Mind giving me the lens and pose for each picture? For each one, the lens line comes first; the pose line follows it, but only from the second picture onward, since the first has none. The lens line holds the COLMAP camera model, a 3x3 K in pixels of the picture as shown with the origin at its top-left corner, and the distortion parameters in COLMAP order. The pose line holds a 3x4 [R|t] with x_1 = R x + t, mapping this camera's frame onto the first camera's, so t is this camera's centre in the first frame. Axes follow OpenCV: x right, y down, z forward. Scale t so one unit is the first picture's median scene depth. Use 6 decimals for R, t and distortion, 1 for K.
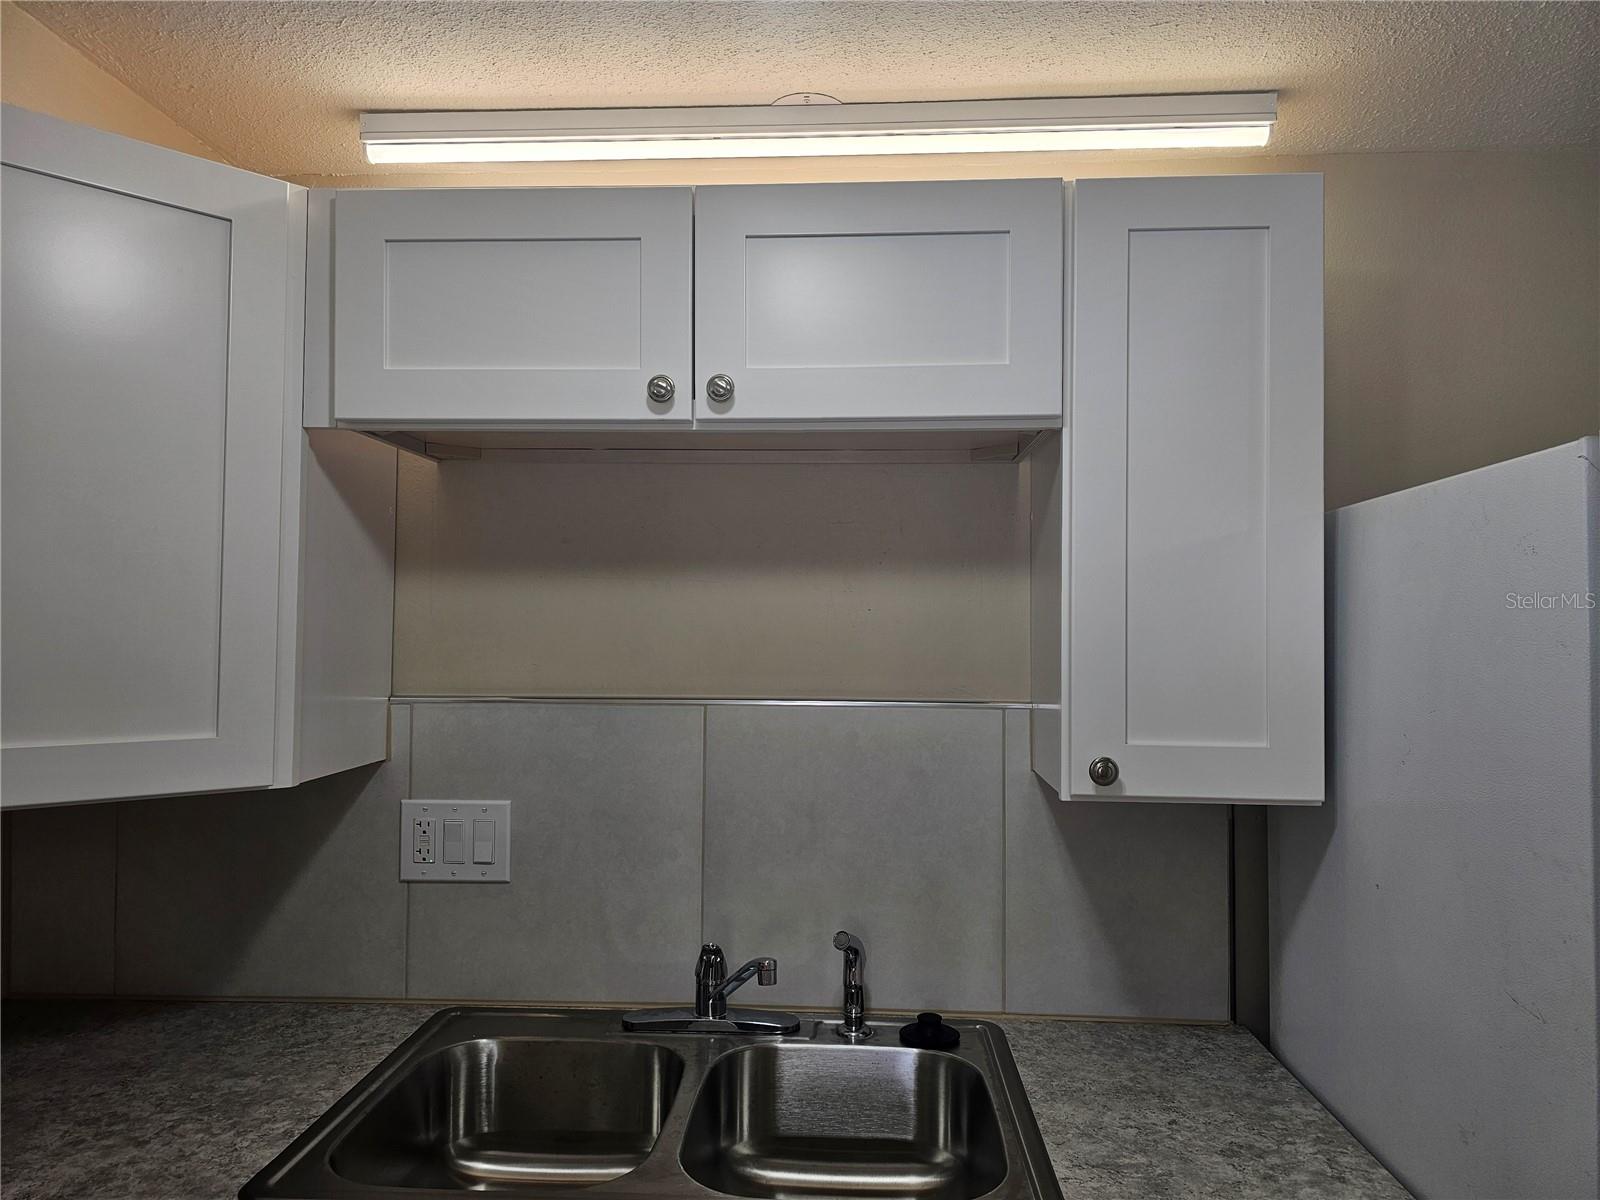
lens RADIAL K [[1064.6, 0, 797.7], [0, 1064.6, 610.1], [0, 0, 1]] dist [0.071228, -0.073670]
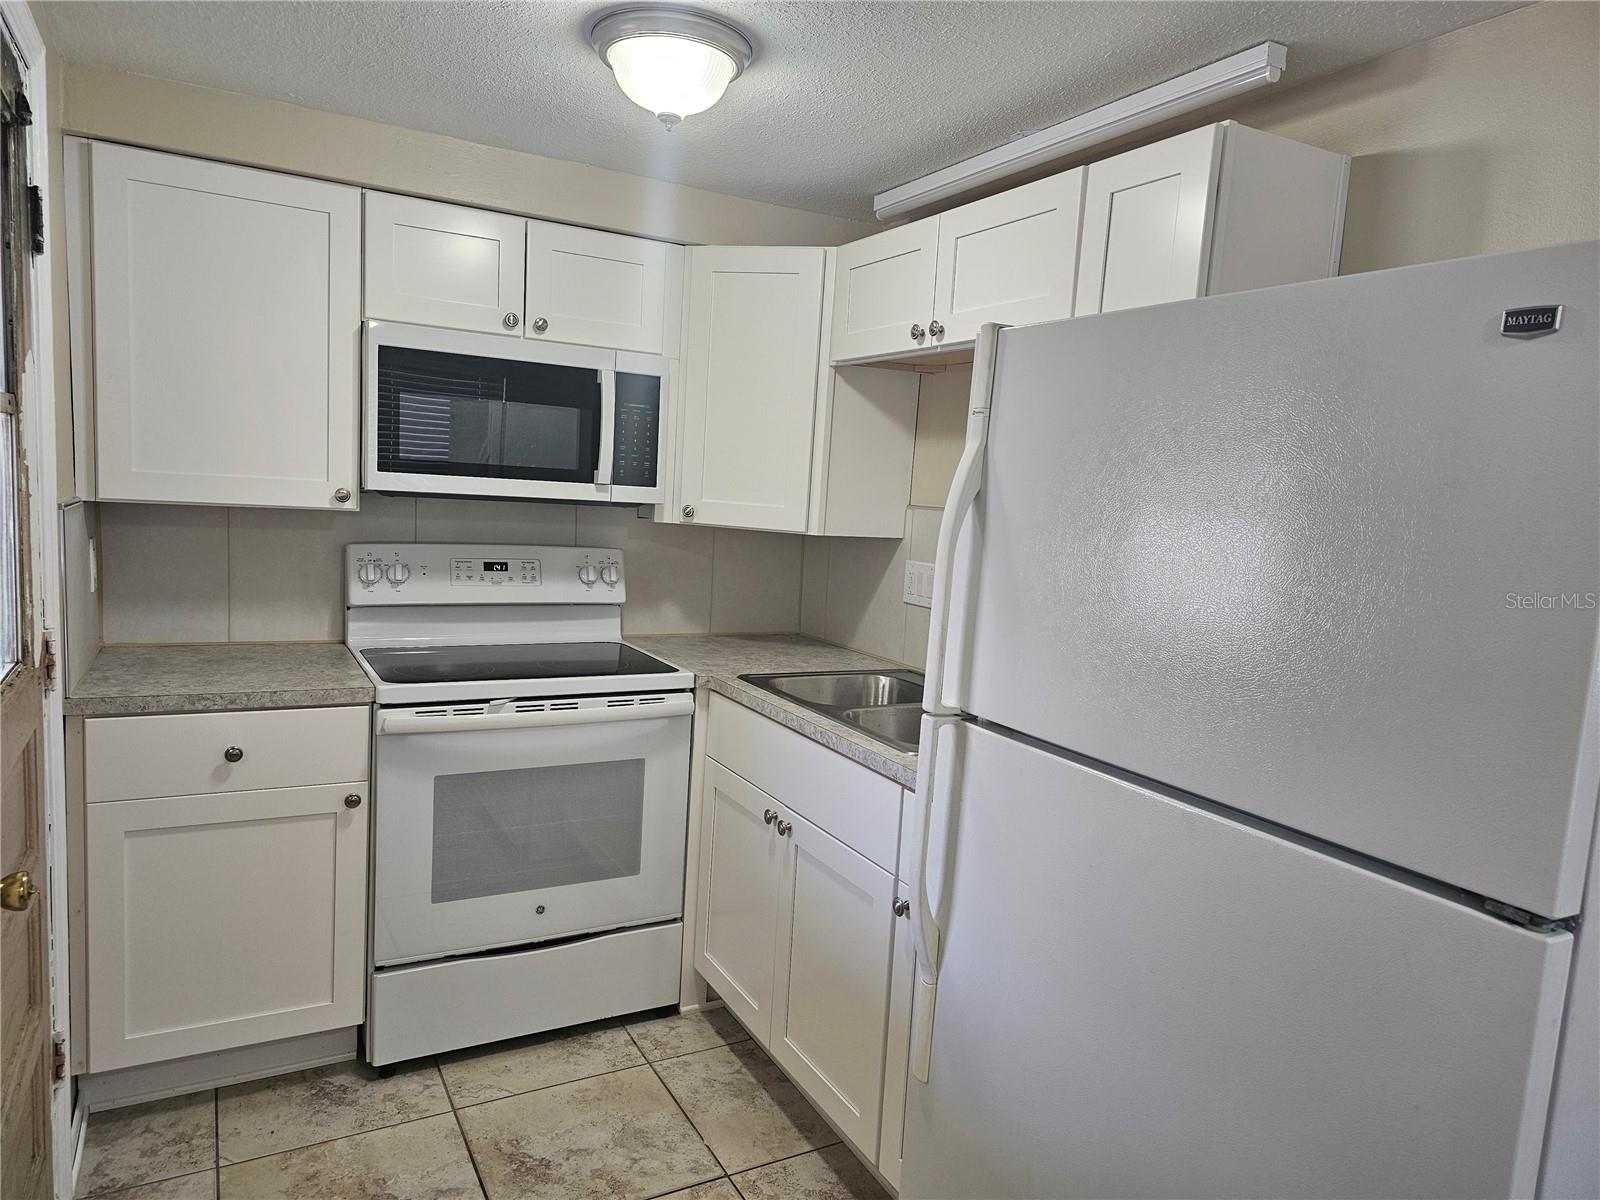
lens RADIAL K [[1064.6, 0, 797.7], [0, 1064.6, 610.1], [0, 0, 1]] dist [0.071228, -0.073670]
pose [[0.520390, 0.134953, -0.843197, 1.185101], [-0.034198, 0.989935, 0.137332, 0.017852], [0.853243, -0.042631, 0.519767, -0.126109]]
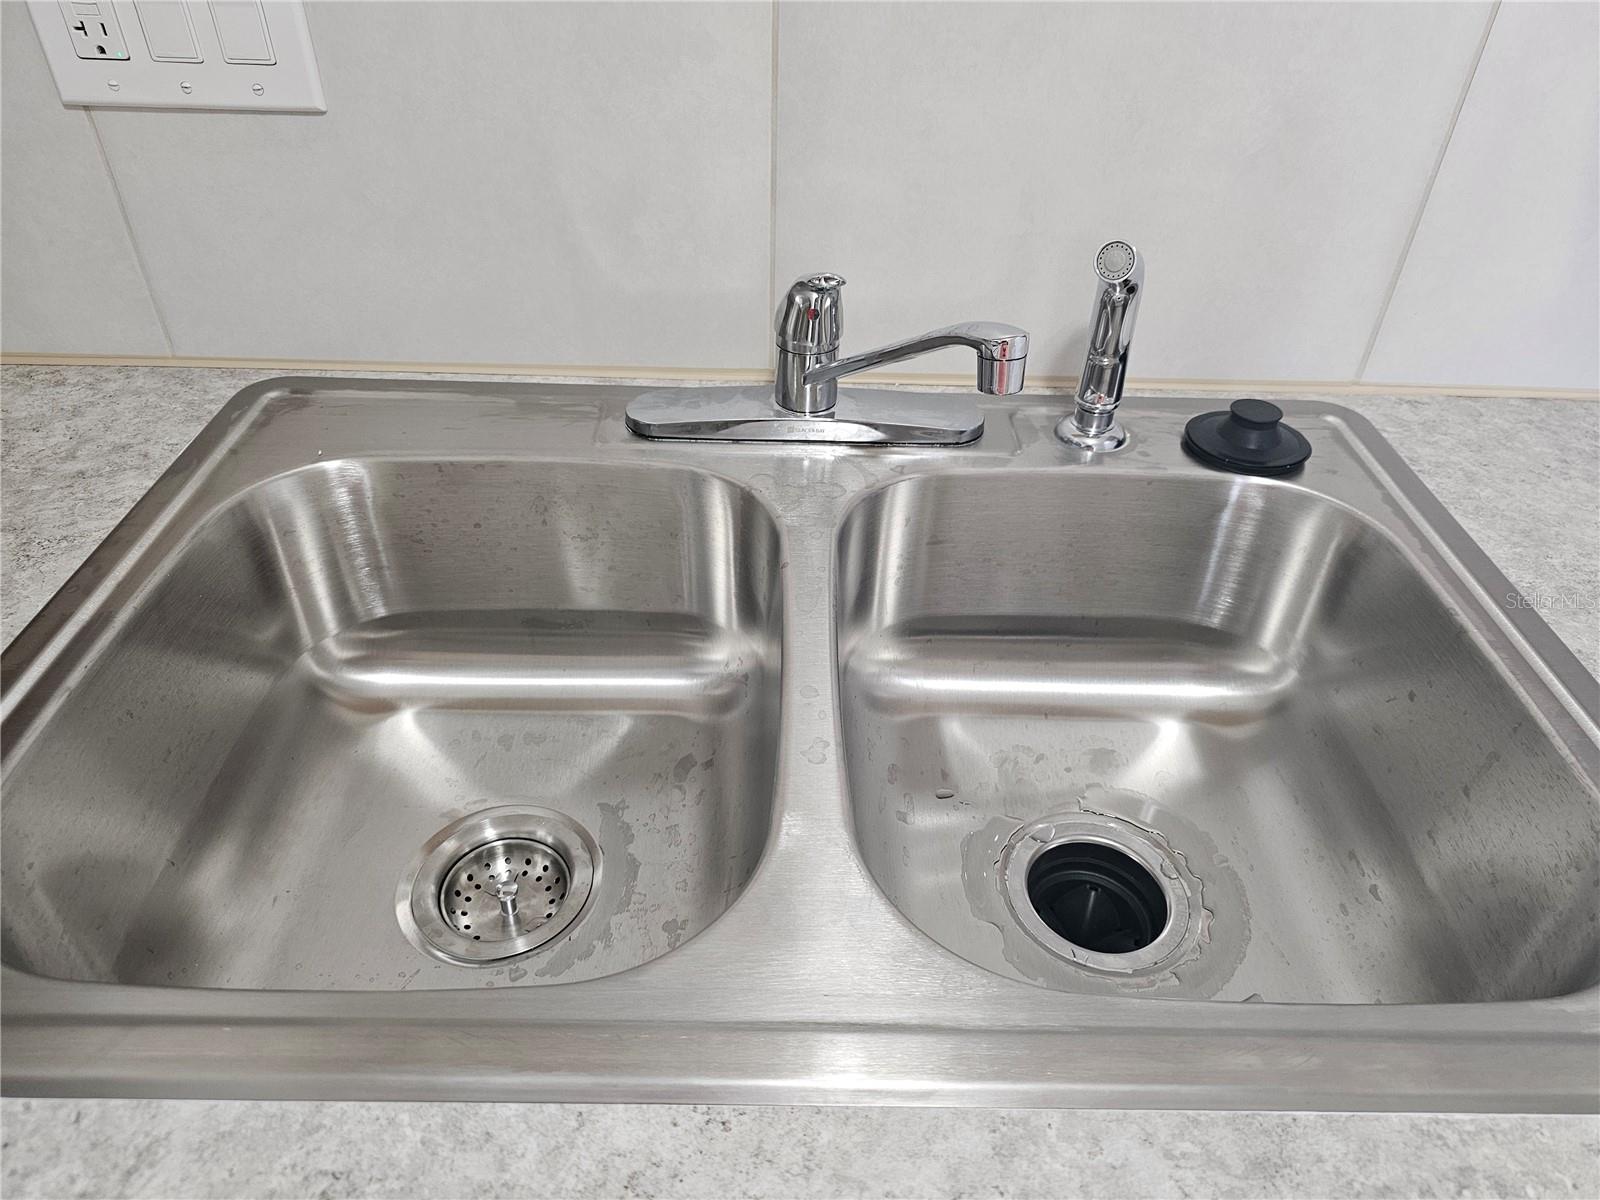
lens RADIAL K [[1064.6, 0, 797.7], [0, 1064.6, 610.1], [0, 0, 1]] dist [0.071228, -0.073670]
pose [[0.998166, -0.020592, 0.056923, -0.114490], [-0.020077, 0.774516, 0.632236, 0.138648], [-0.057107, -0.632220, 0.772682, 0.561253]]
